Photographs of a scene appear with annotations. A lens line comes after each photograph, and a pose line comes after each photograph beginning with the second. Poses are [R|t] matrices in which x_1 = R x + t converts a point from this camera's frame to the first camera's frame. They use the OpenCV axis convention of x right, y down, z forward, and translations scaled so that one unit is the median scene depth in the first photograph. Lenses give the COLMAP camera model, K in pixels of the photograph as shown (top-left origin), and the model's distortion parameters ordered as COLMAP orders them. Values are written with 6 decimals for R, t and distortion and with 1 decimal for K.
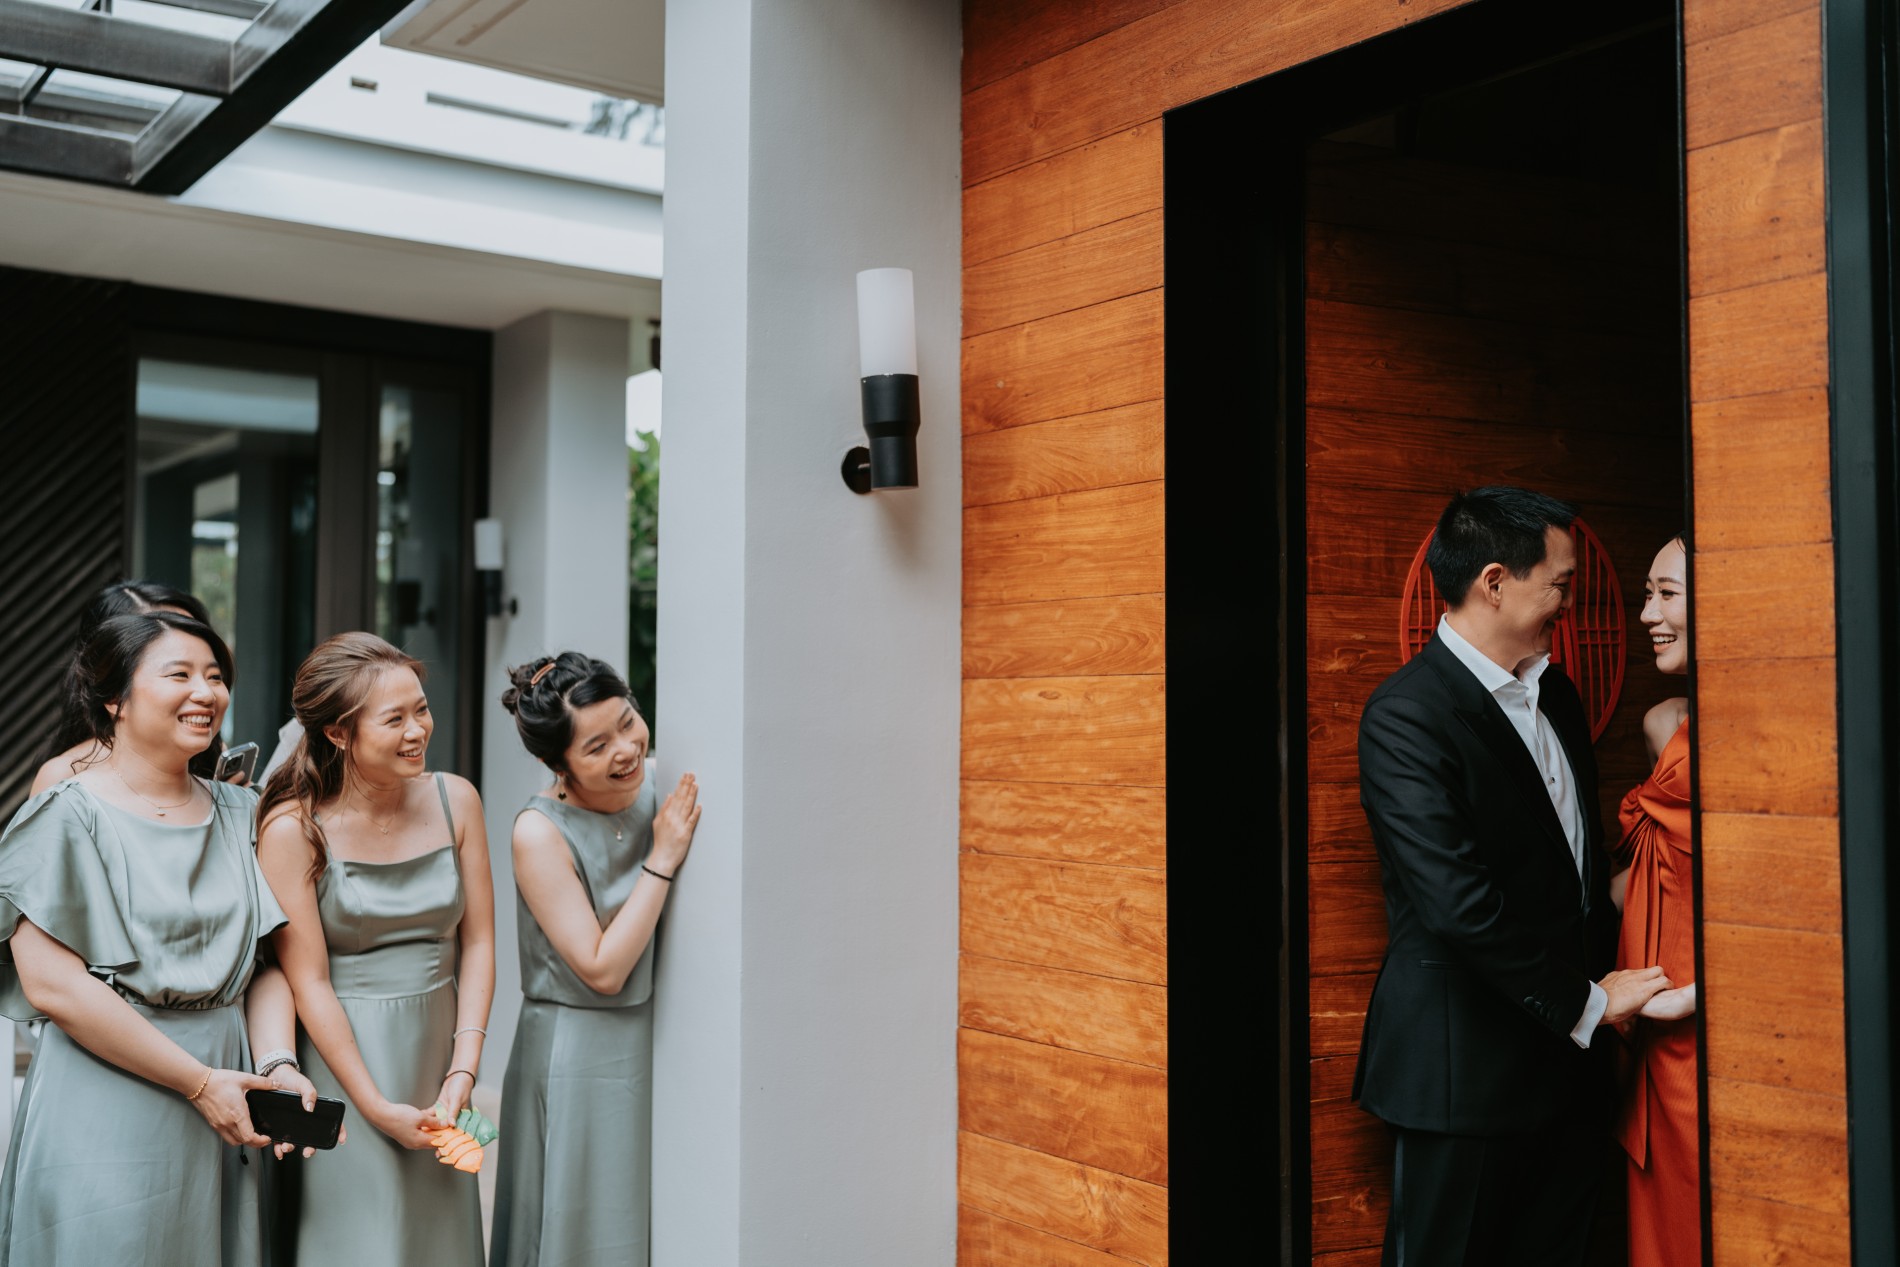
lens RADIAL K [[1880.5, 0, 950.0], [0, 1880.5, 633.5], [0, 0, 1]] dist [-0.010919, 0.018536]
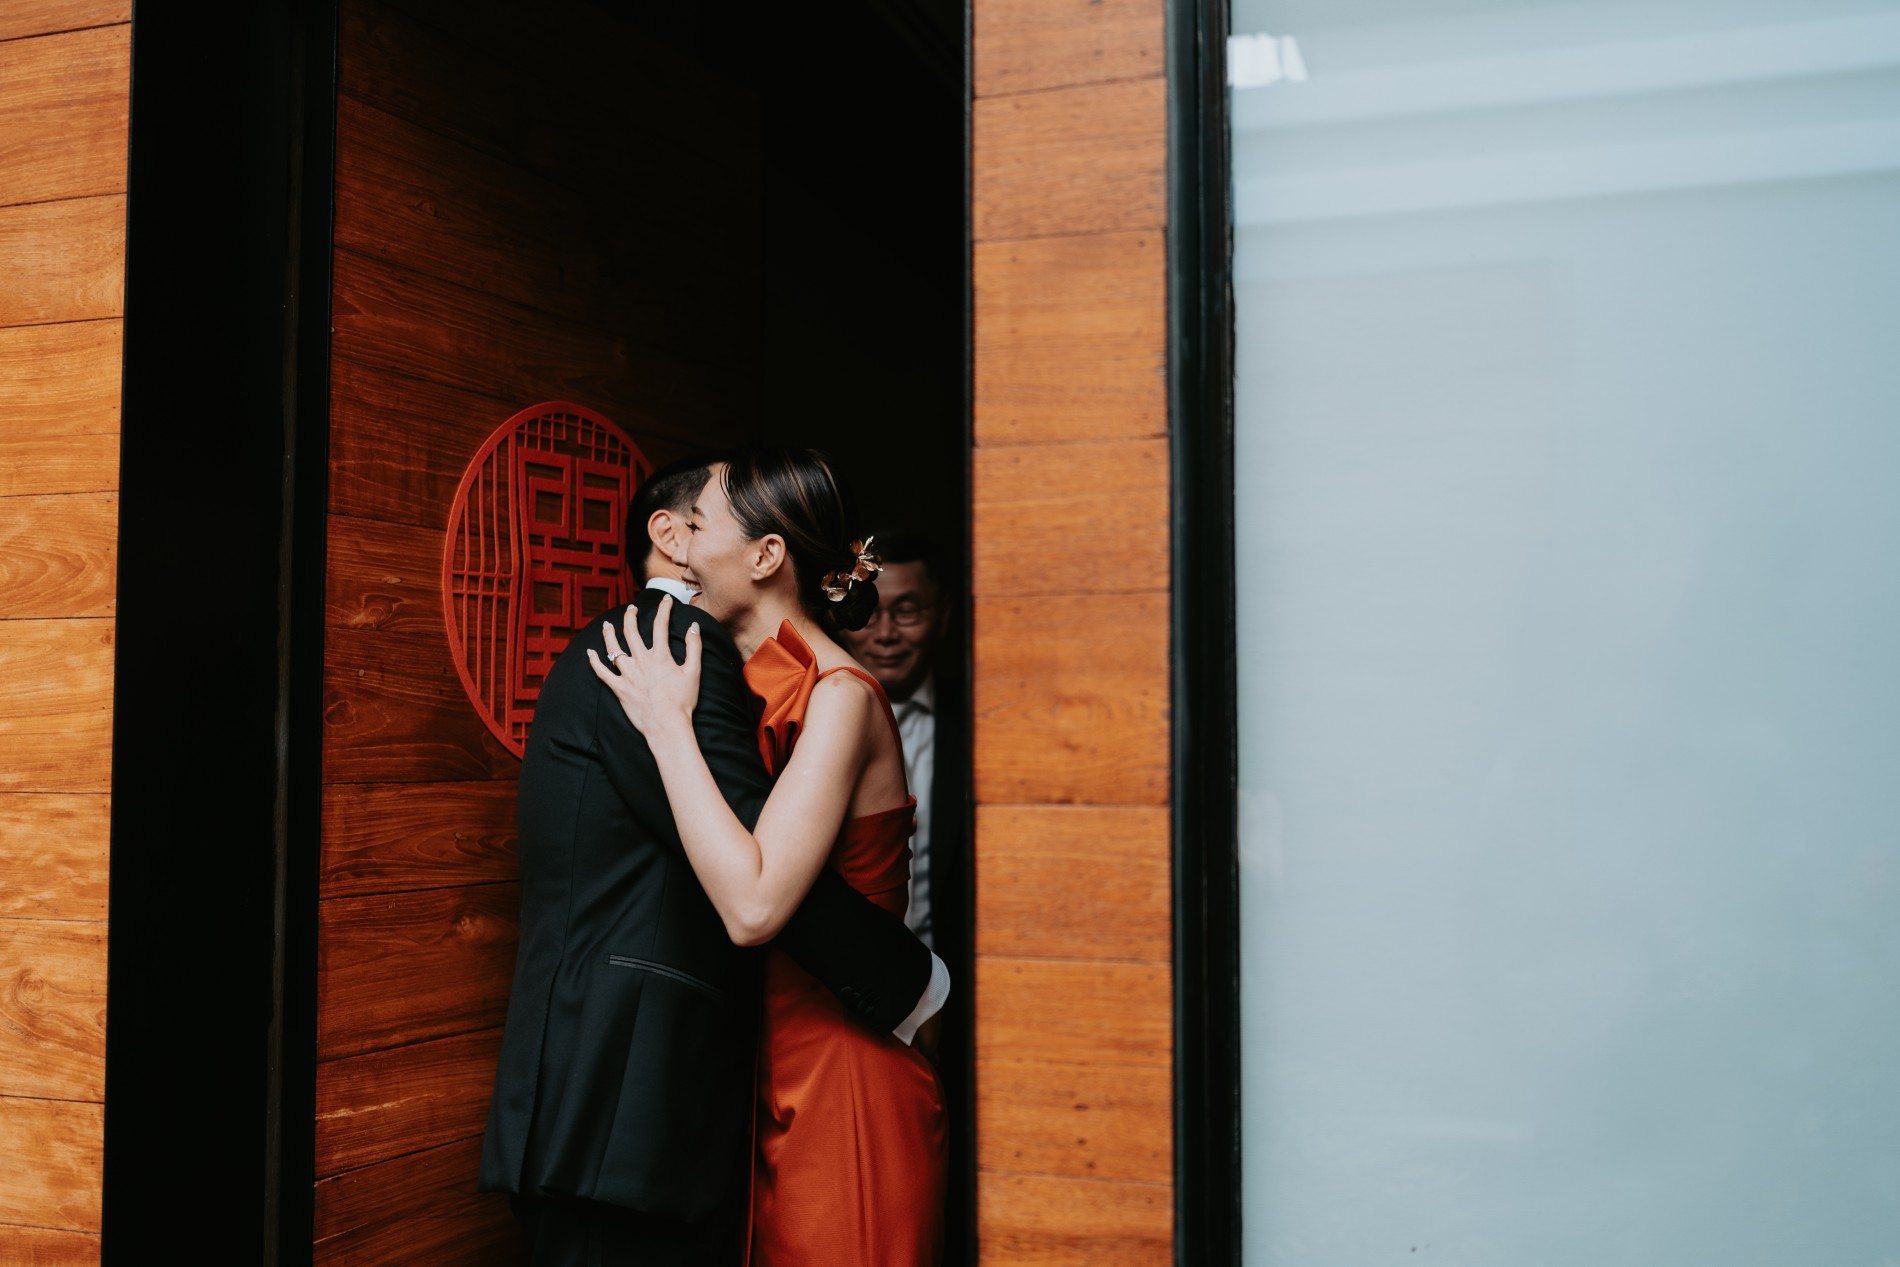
lens RADIAL K [[1880.5, 0, 950.0], [0, 1880.5, 633.5], [0, 0, 1]] dist [-0.010919, 0.018536]
pose [[0.821856, 0.029316, 0.568941, -0.016334], [-0.024478, 0.999570, -0.016145, 0.030257], [-0.569170, -0.000658, 0.822220, 0.303289]]
